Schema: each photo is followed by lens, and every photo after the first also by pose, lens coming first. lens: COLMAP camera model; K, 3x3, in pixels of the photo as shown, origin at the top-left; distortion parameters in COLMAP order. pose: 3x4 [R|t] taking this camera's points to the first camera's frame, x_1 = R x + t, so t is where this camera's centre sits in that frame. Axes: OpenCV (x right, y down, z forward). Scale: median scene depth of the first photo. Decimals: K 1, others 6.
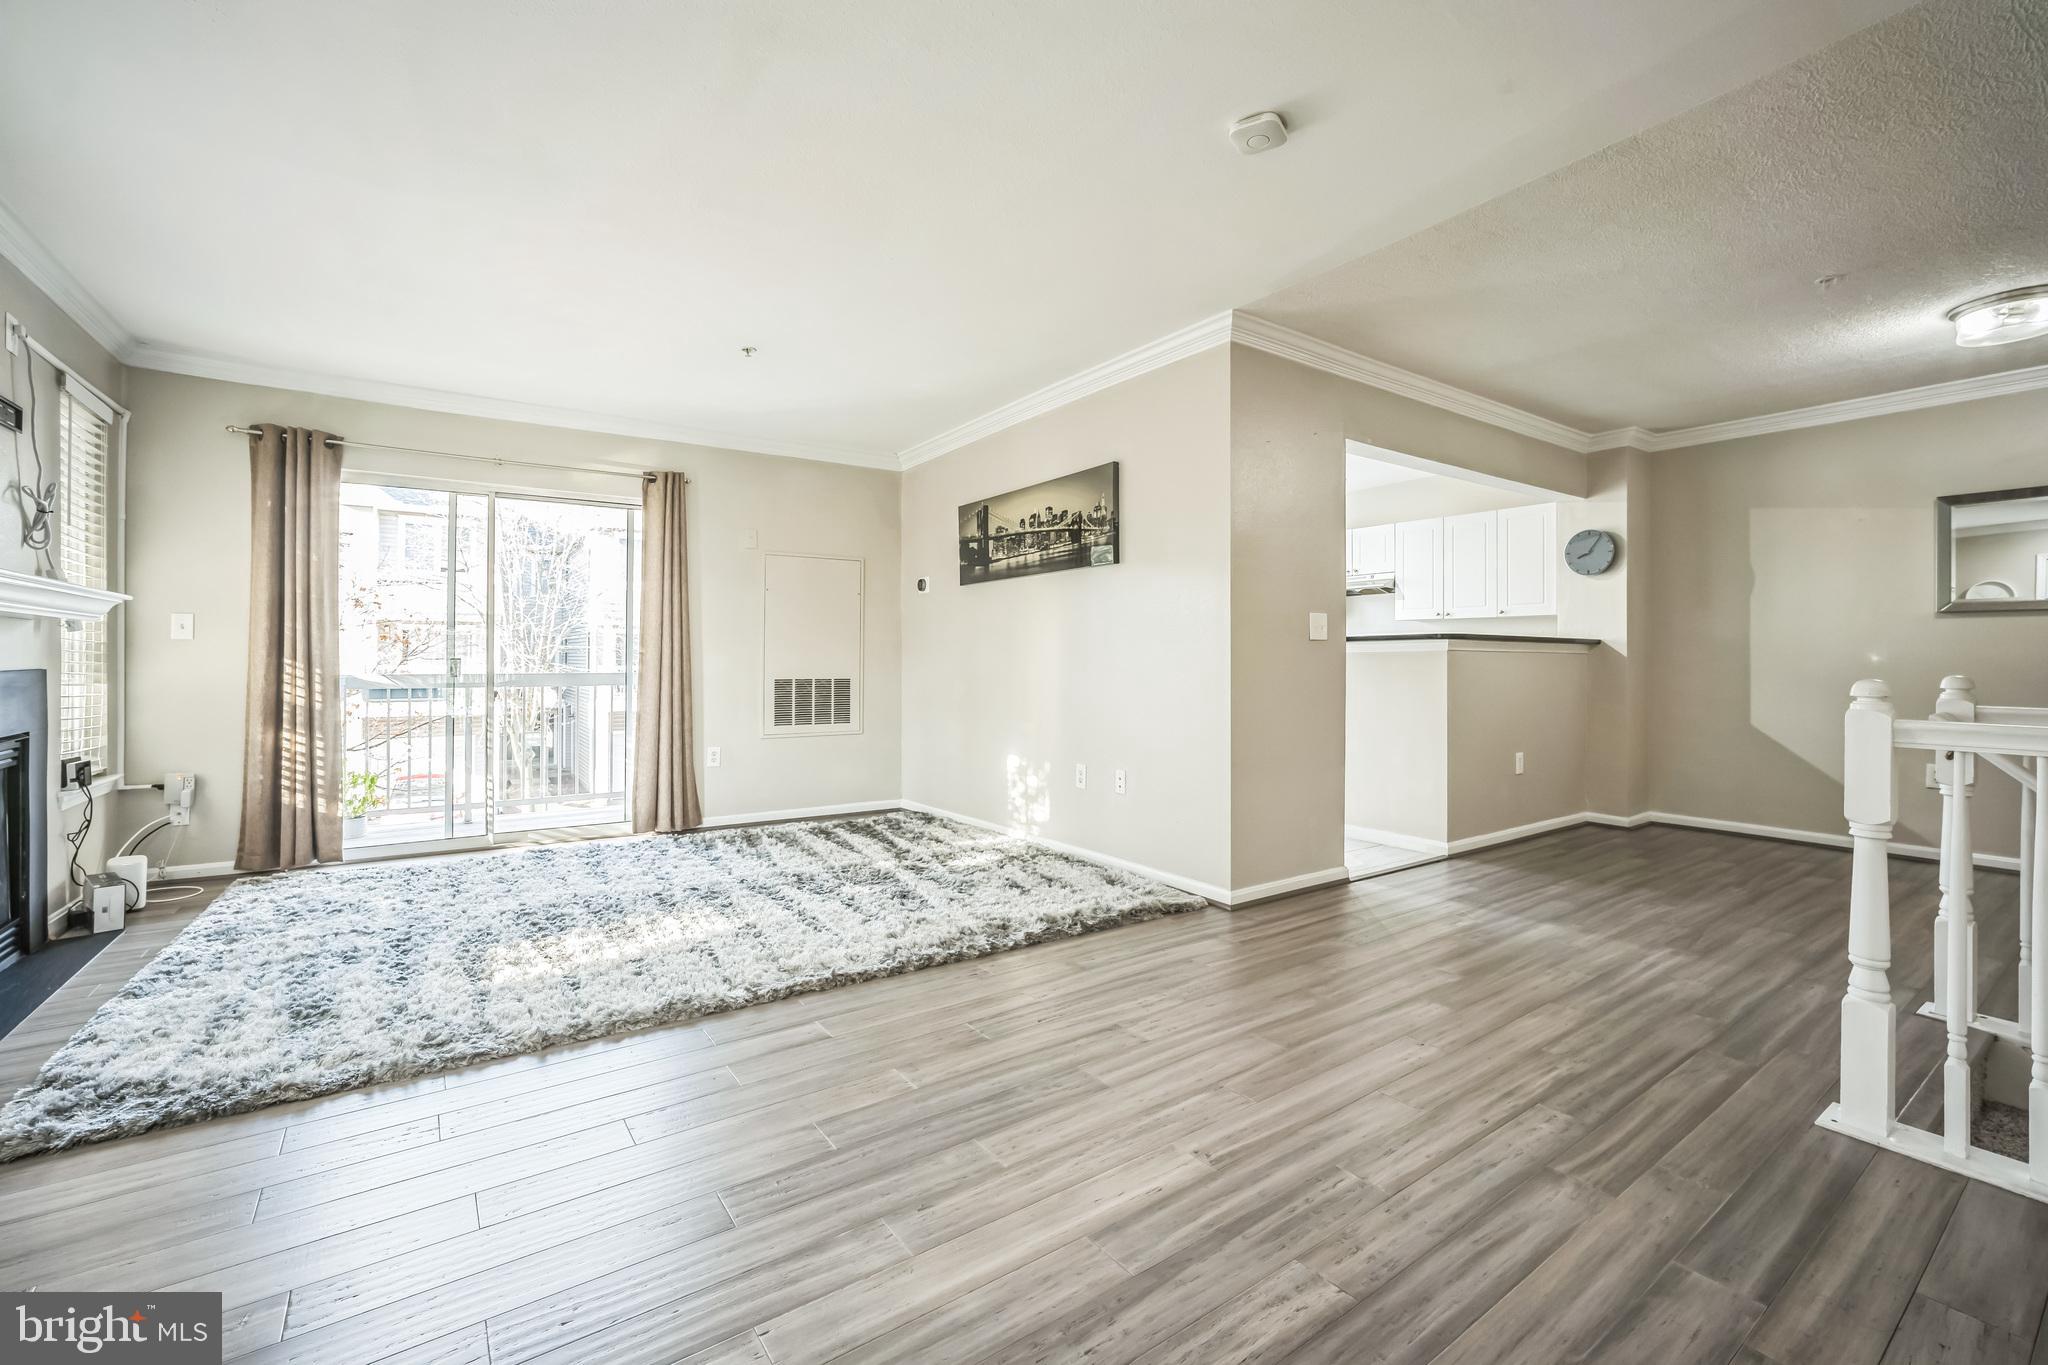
lens RADIAL K [[882.5, 0, 1024.1], [0, 882.5, 649.0], [0, 0, 1]] dist [-0.027125, 0.011893]
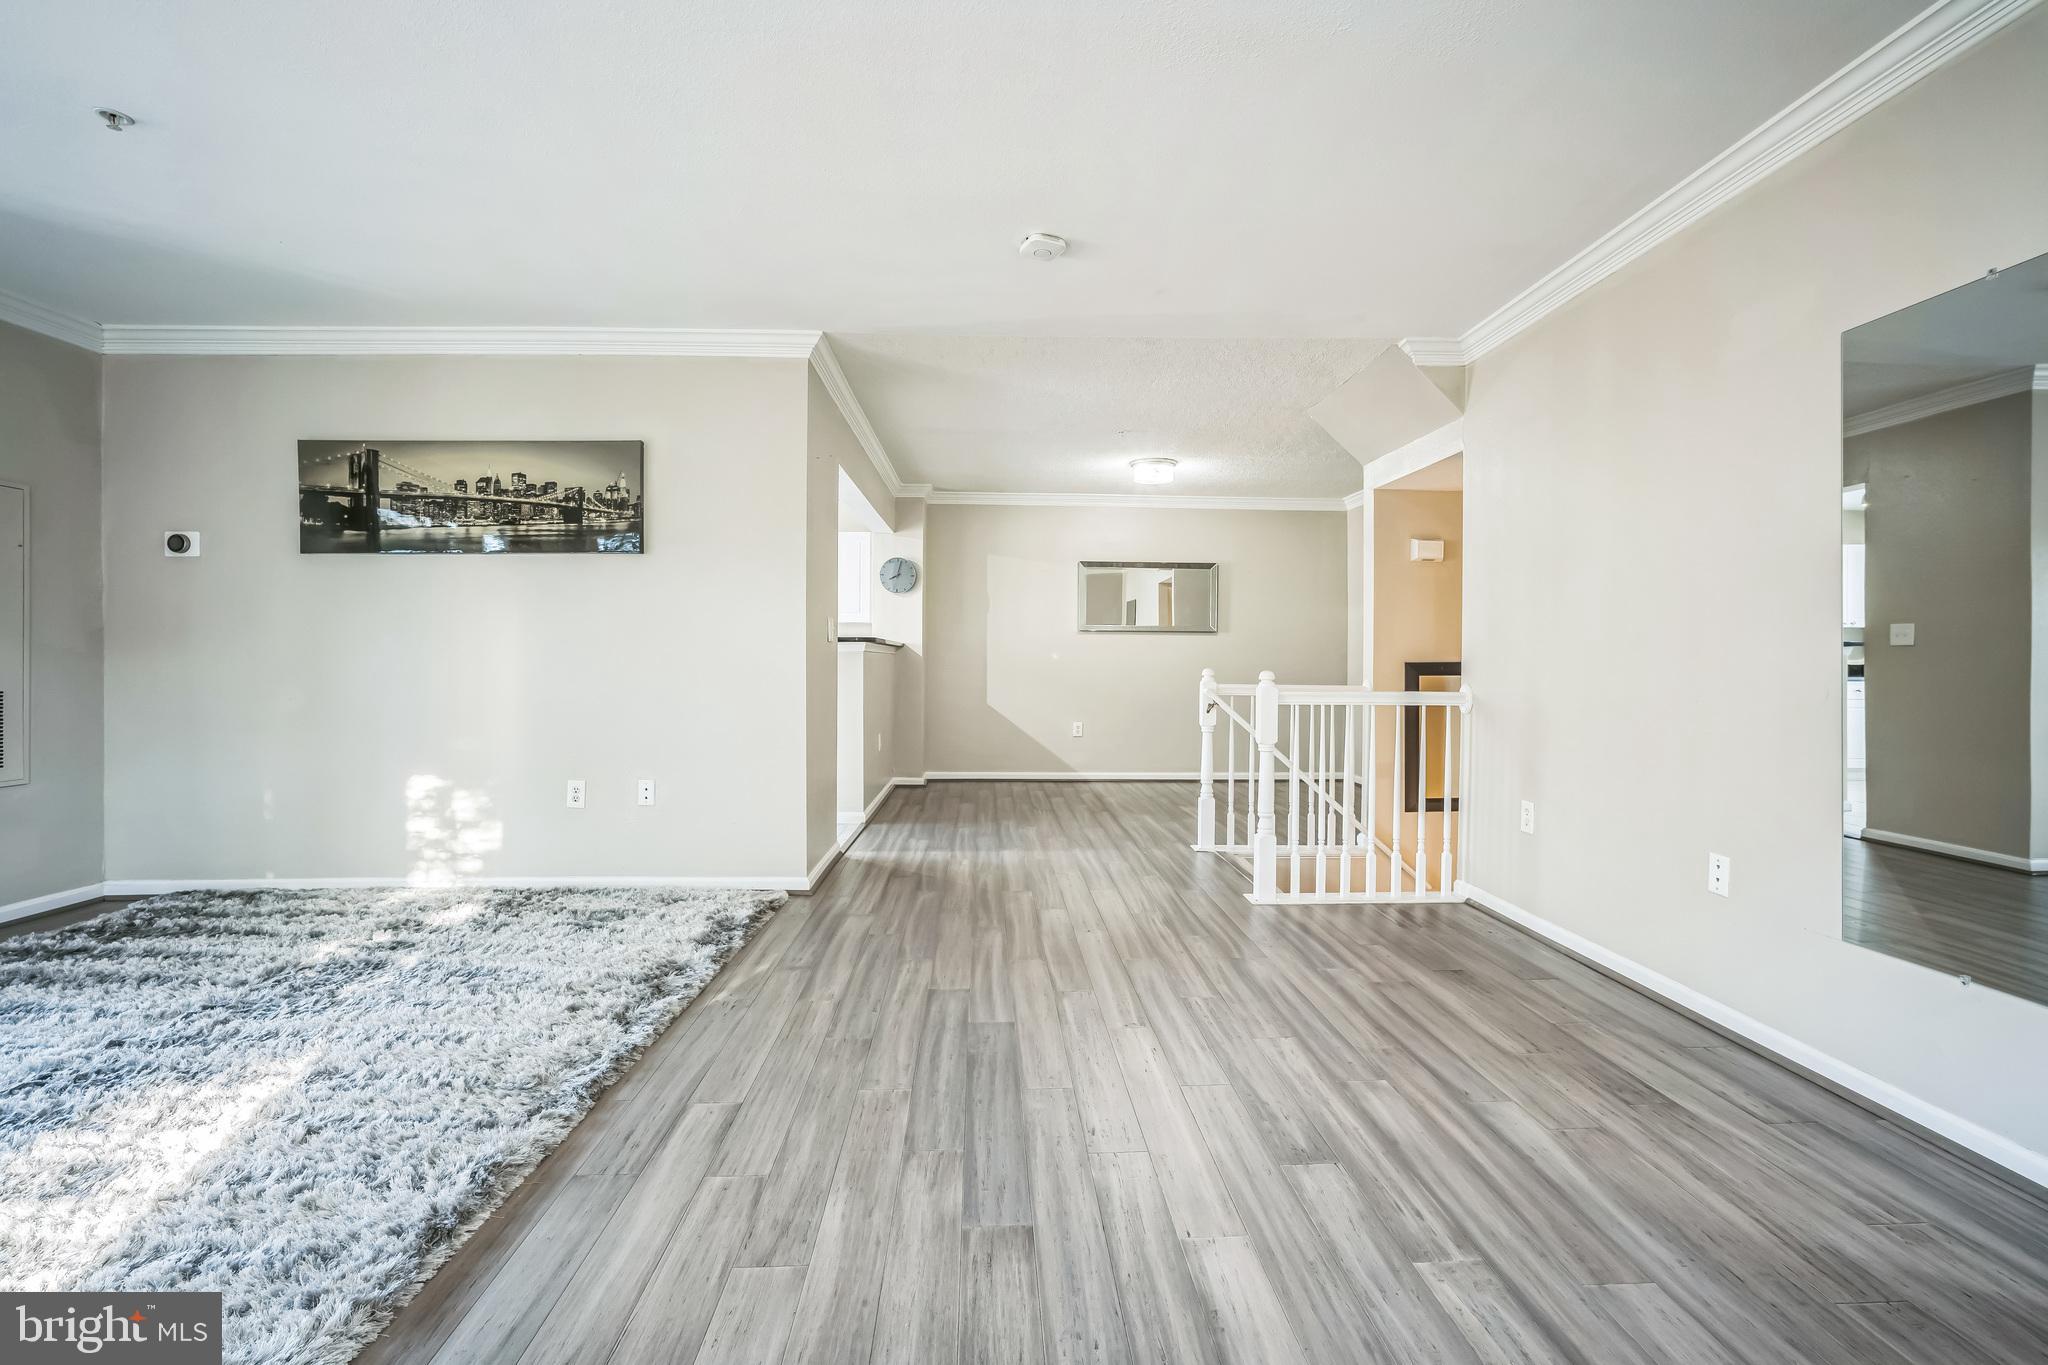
lens RADIAL K [[882.5, 0, 1022.2], [0, 882.5, 663.3], [0, 0, 1]] dist [-0.027125, 0.011893]
pose [[0.536050, -0.005146, 0.844171, -0.450945], [-0.011429, 0.999846, 0.013352, -0.000385], [-0.844109, -0.016806, 0.535908, 0.182466]]
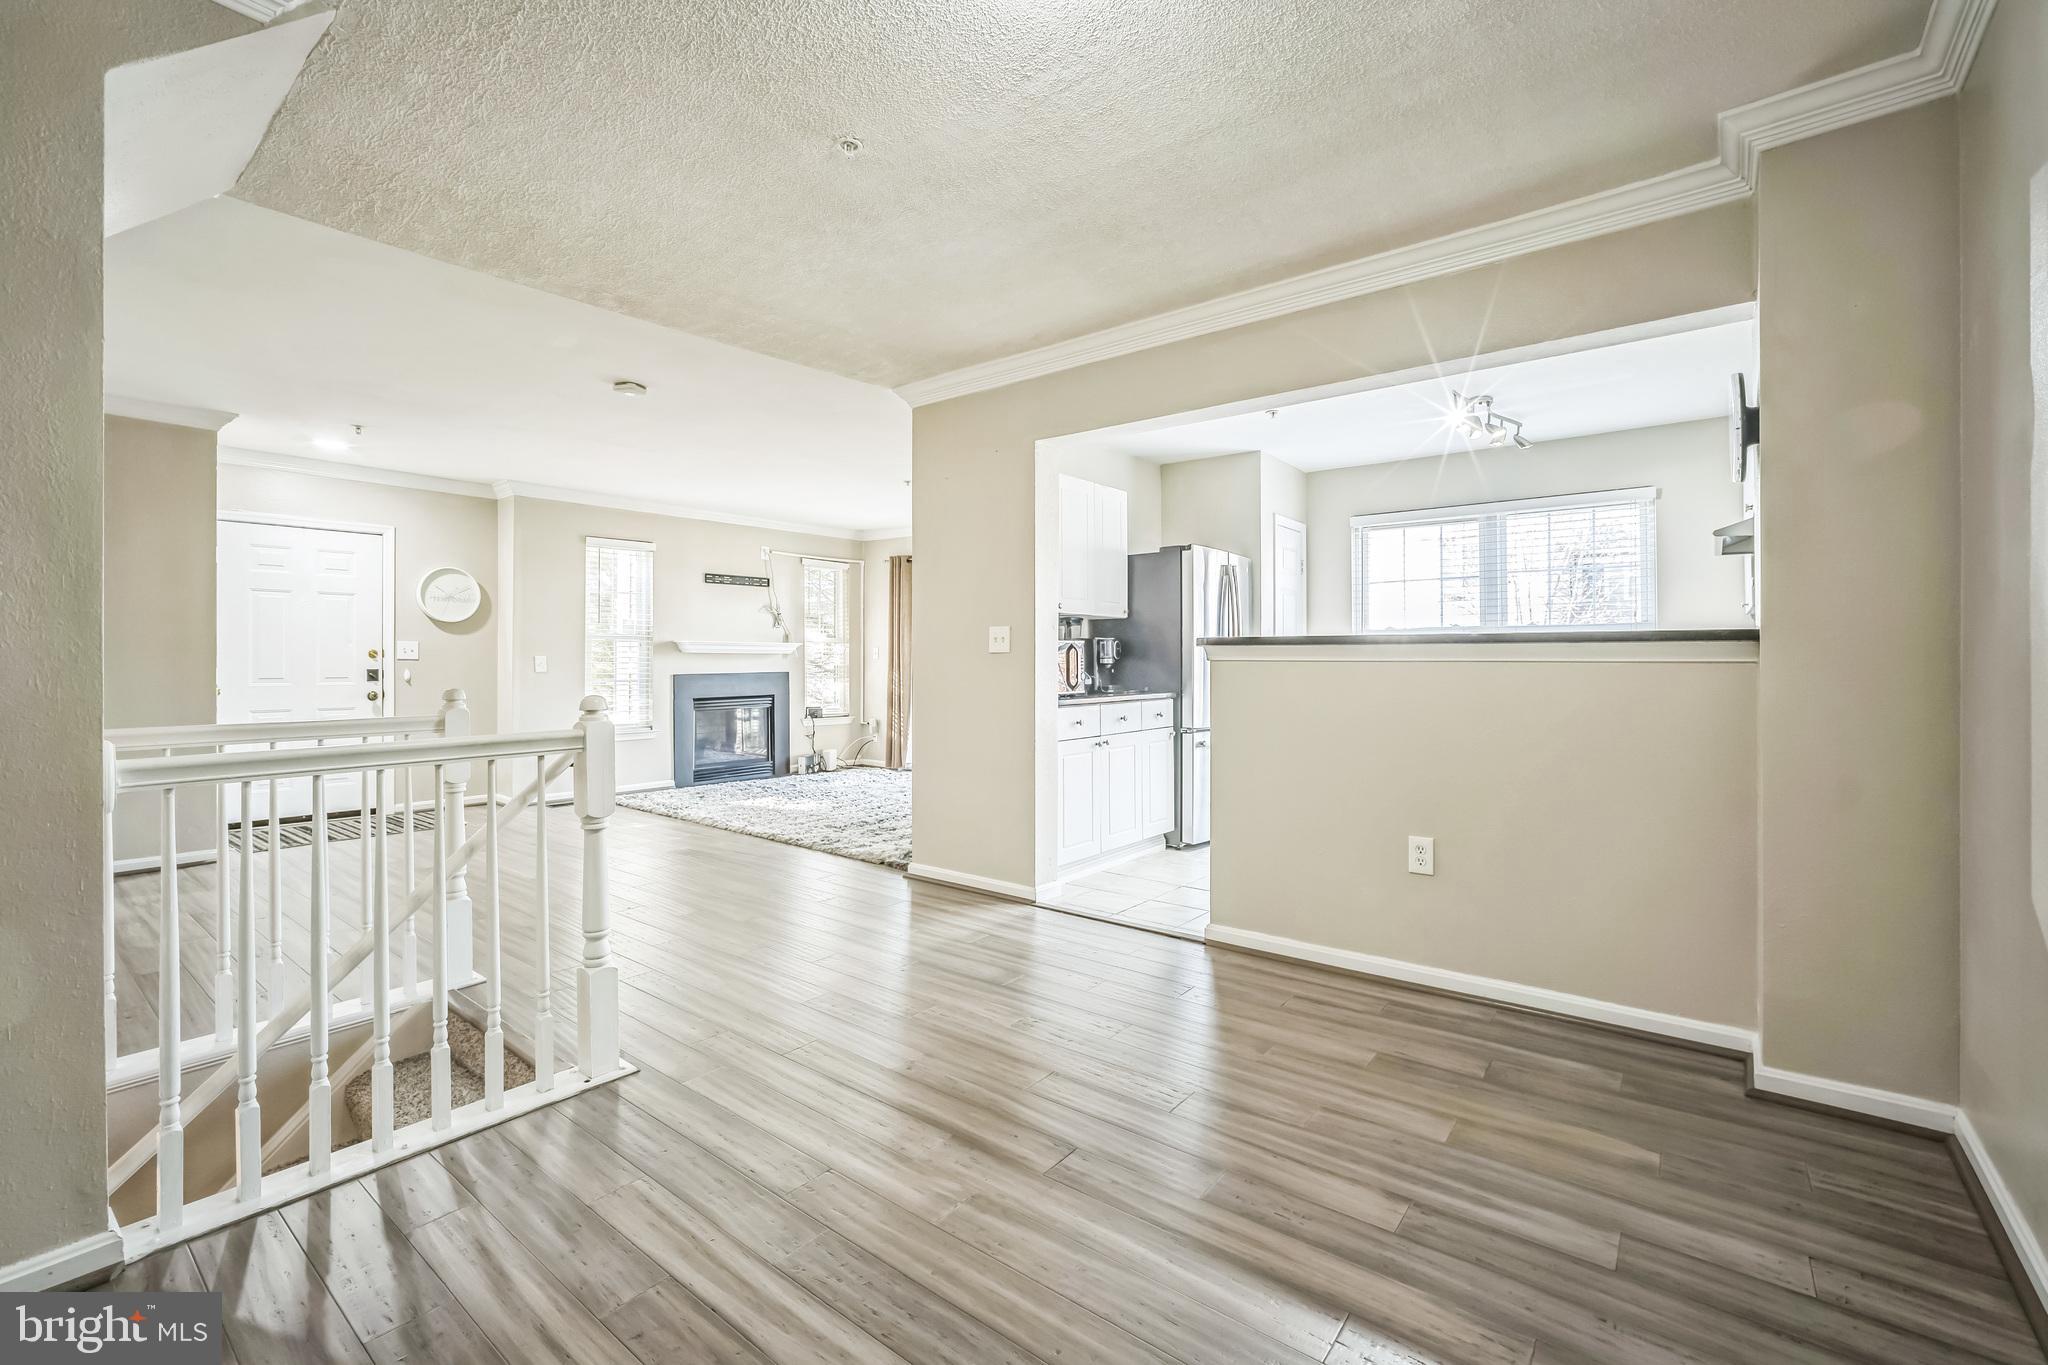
lens RADIAL K [[882.5, 0, 1013.3], [0, 882.5, 665.7], [0, 0, 1]] dist [-0.027125, 0.011893]
pose [[0.266991, 0.000128, -0.963699, 1.262595], [0.012807, 0.999911, 0.003681, 0.001493], [0.963614, -0.013325, 0.266966, 0.711599]]
